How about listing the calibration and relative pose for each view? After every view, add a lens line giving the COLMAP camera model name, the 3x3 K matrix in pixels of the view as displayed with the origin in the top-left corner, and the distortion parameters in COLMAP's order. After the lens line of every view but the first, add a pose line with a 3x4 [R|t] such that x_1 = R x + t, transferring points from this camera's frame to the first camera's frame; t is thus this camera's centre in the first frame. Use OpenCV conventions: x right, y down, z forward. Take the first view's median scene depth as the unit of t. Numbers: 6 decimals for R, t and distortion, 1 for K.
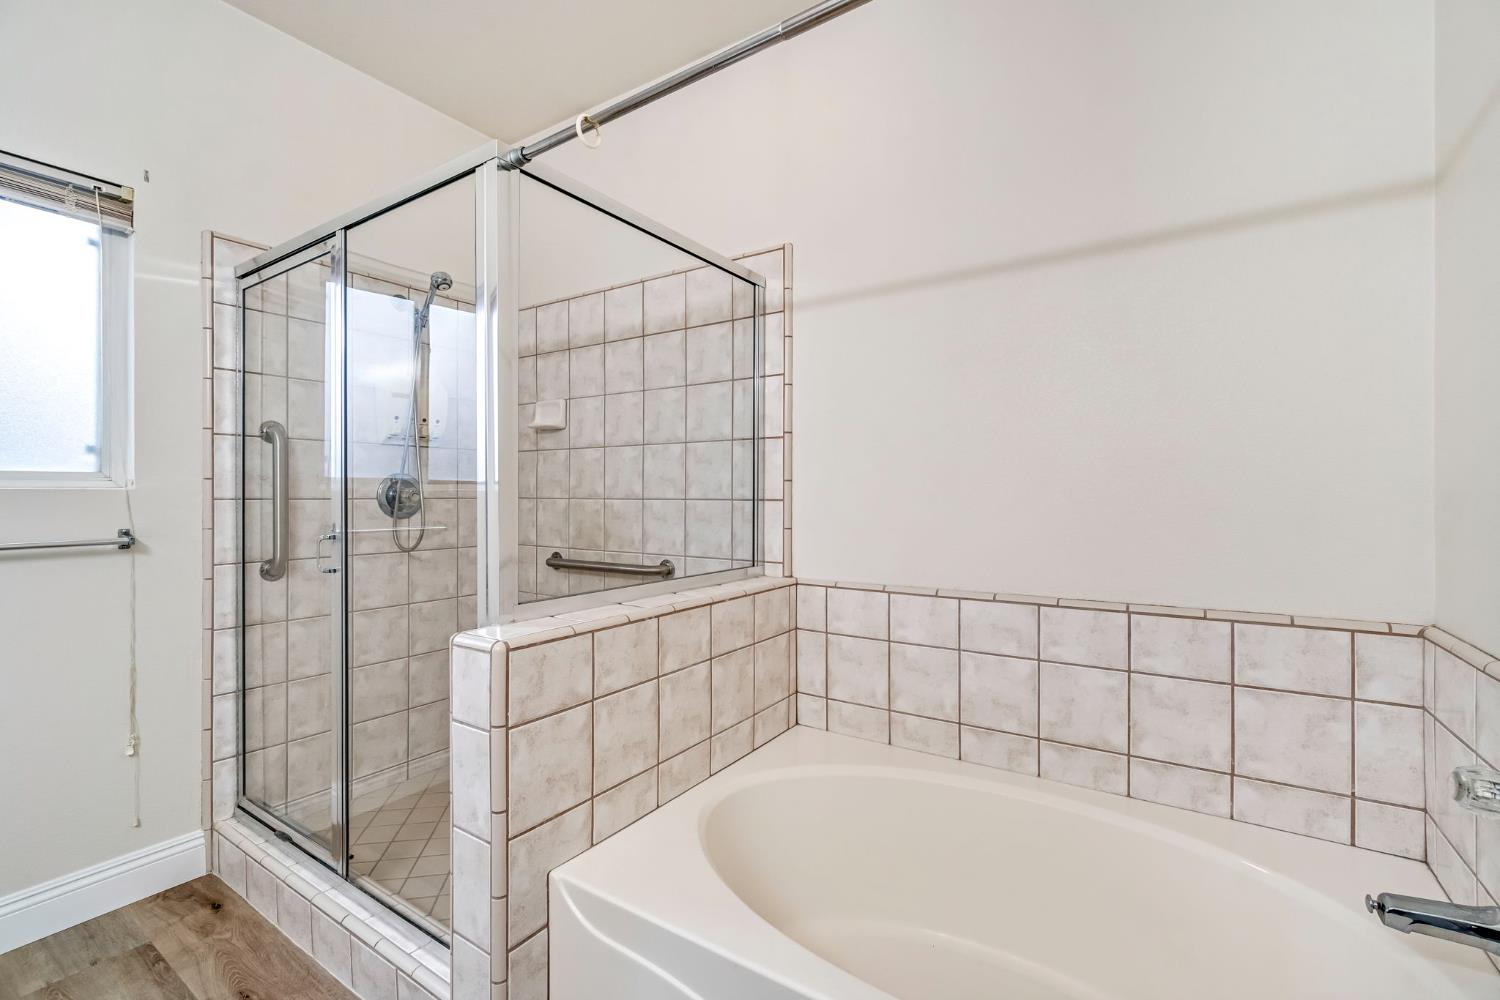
lens RADIAL K [[644.4, 0, 751.9], [0, 644.4, 496.5], [0, 0, 1]] dist [-0.002299, 0.000418]
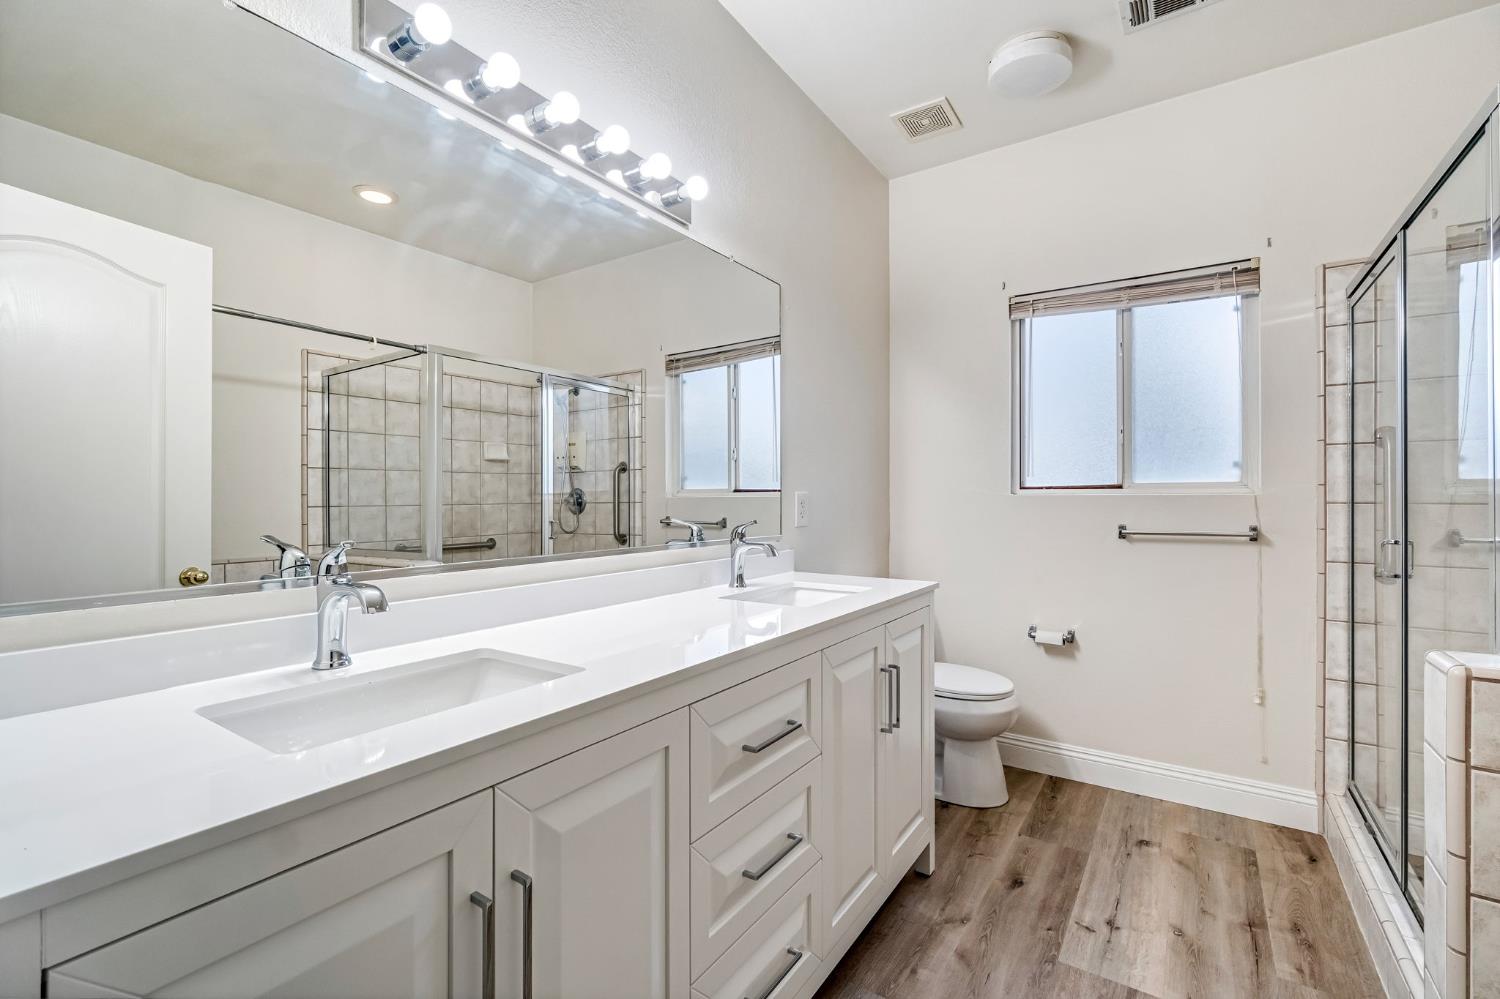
lens RADIAL K [[644.4, 0, 753.2], [0, 644.4, 498.1], [0, 0, 1]] dist [-0.002299, 0.000418]
pose [[-0.011630, 0.002387, -0.999930, 0.312149], [-0.002587, 0.999994, 0.002417, -0.004469], [0.999929, 0.002615, -0.011623, 0.017599]]
